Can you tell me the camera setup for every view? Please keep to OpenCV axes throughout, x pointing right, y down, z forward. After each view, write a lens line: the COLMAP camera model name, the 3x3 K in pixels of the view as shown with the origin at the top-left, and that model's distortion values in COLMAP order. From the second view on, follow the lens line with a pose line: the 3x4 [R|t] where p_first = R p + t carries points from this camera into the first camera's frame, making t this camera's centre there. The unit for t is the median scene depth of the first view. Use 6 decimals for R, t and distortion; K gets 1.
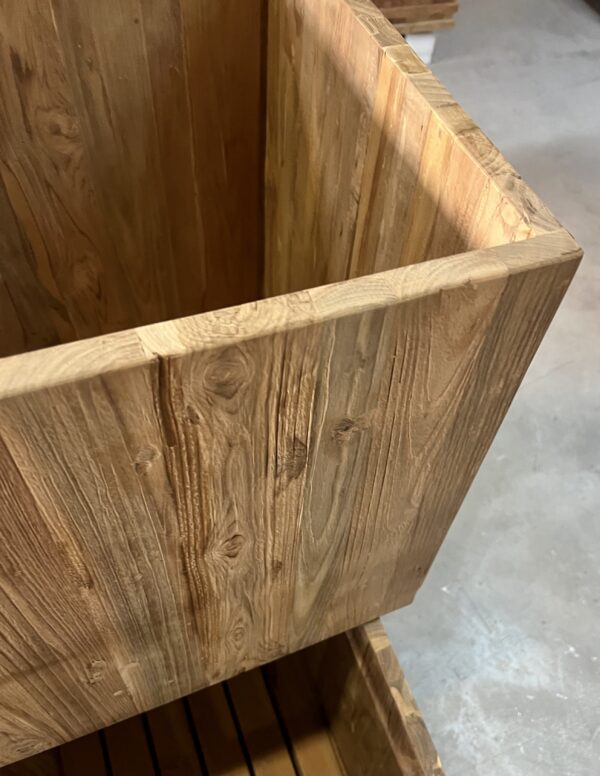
lens RADIAL K [[720.7, 0, 352.8], [0, 720.7, 467.8], [0, 0, 1]] dist [0.041479, 0.000000]
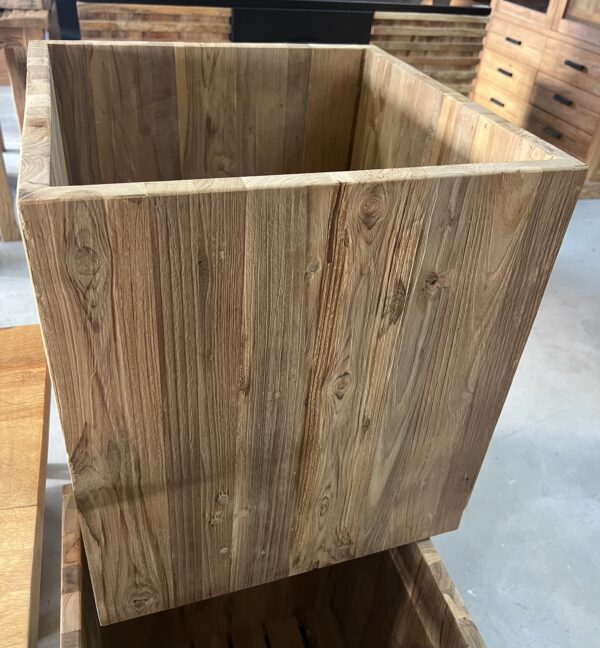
lens RADIAL K [[638.2, 0, 304.2], [0, 638.2, 322.9], [0, 0, 1]] dist [0.017027, 0.000000]
pose [[0.996456, 0.022149, -0.081142, -0.139244], [-0.051277, 0.924675, -0.377290, 0.446703], [0.066674, 0.380113, 0.922534, -0.157205]]
